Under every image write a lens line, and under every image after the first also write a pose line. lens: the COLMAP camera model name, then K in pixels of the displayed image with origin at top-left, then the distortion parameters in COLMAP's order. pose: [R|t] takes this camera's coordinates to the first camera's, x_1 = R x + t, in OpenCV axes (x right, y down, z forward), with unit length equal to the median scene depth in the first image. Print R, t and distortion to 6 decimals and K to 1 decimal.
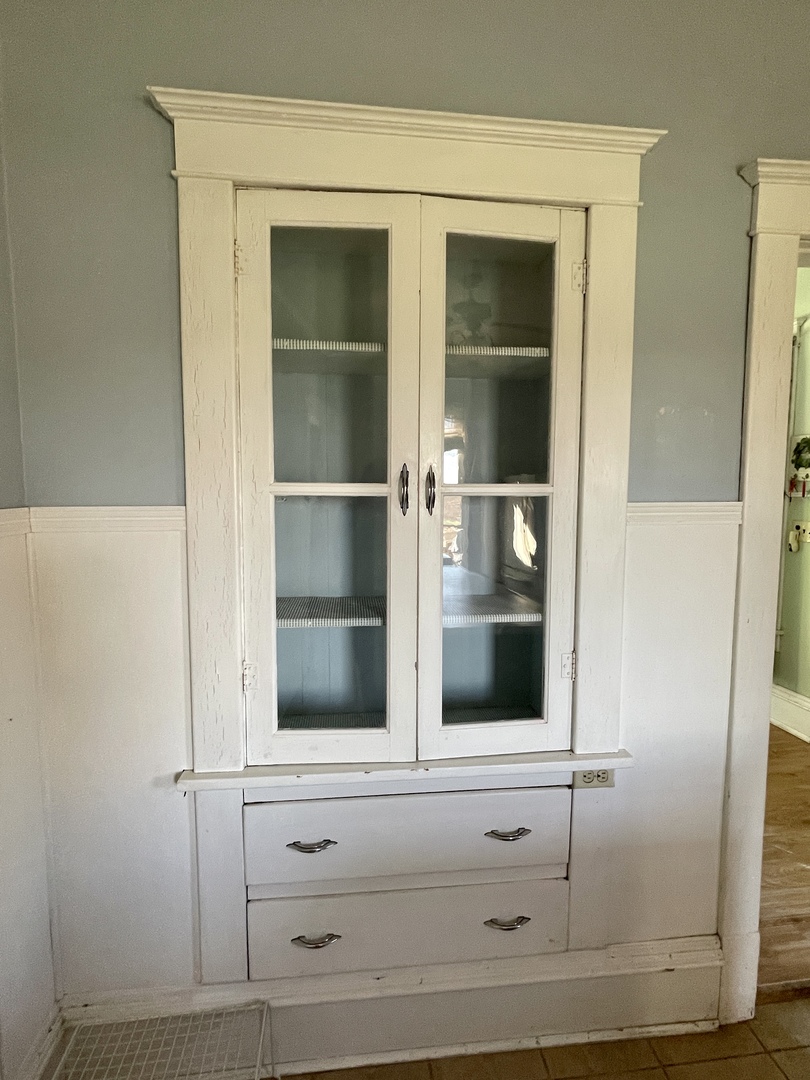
lens RADIAL K [[547.1, 0, 405.0], [0, 547.1, 540.0], [0, 0, 1]] dist [0.016308, -0.000090]
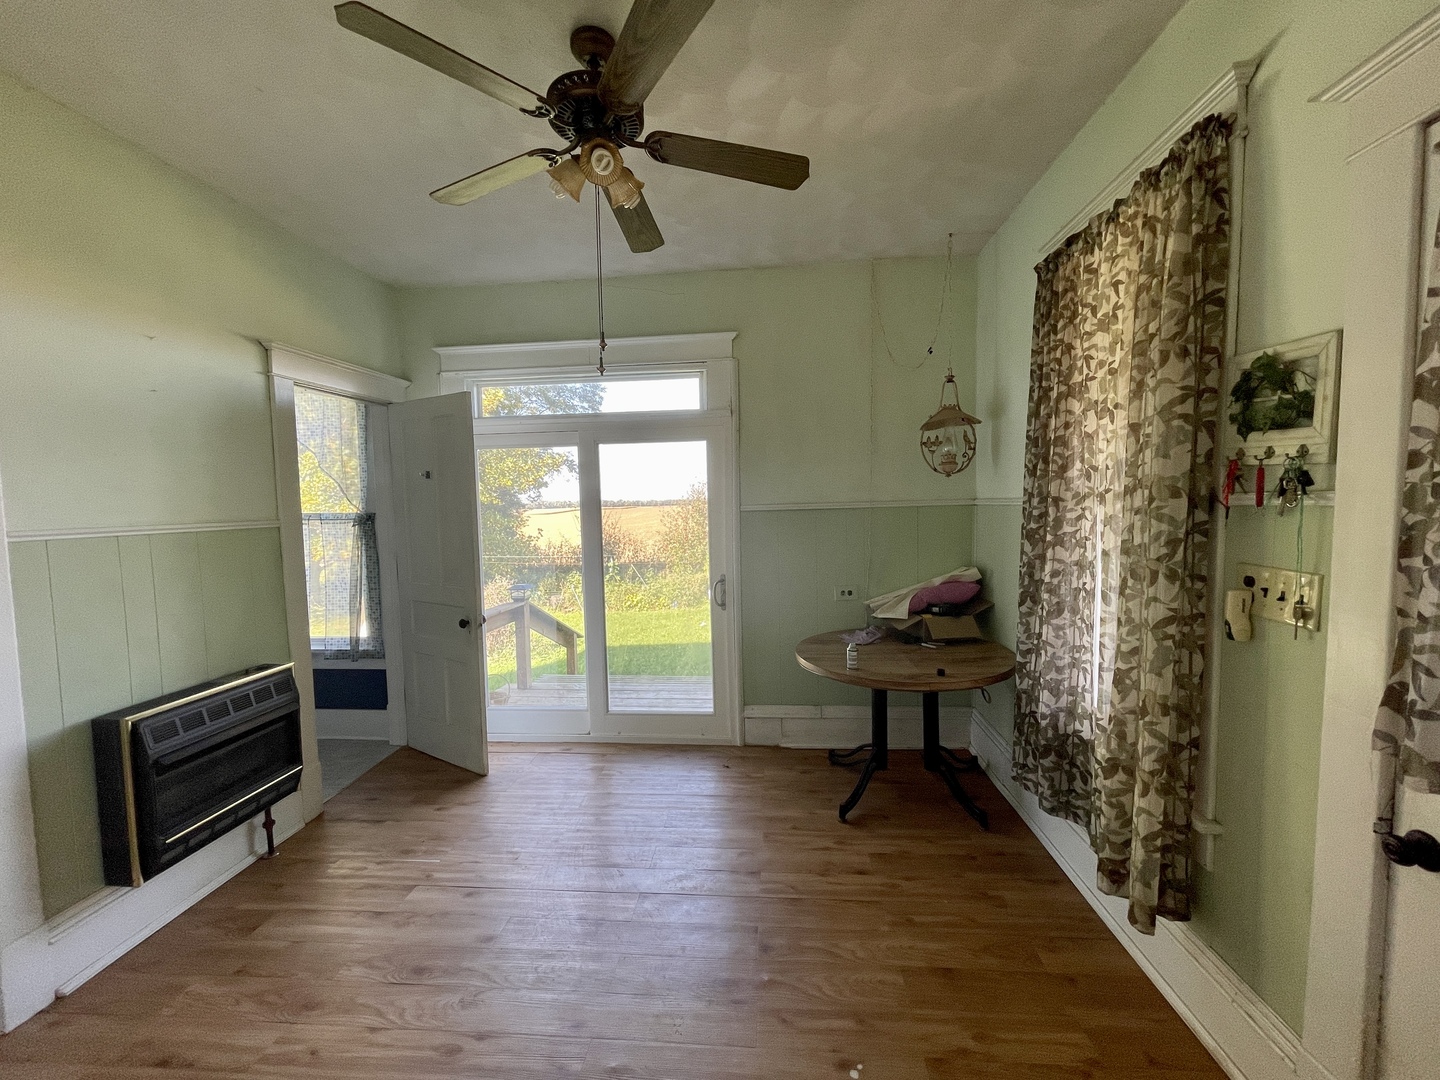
lens RADIAL K [[576.8, 0, 720.0], [0, 576.8, 540.0], [0, 0, 1]] dist [-0.000398, 0.000674]
pose [[0.976764, -0.002537, -0.214305, 0.429037], [-0.000861, 0.999875, -0.015763, -0.046333], [0.214318, 0.015581, 0.976640, 0.510298]]
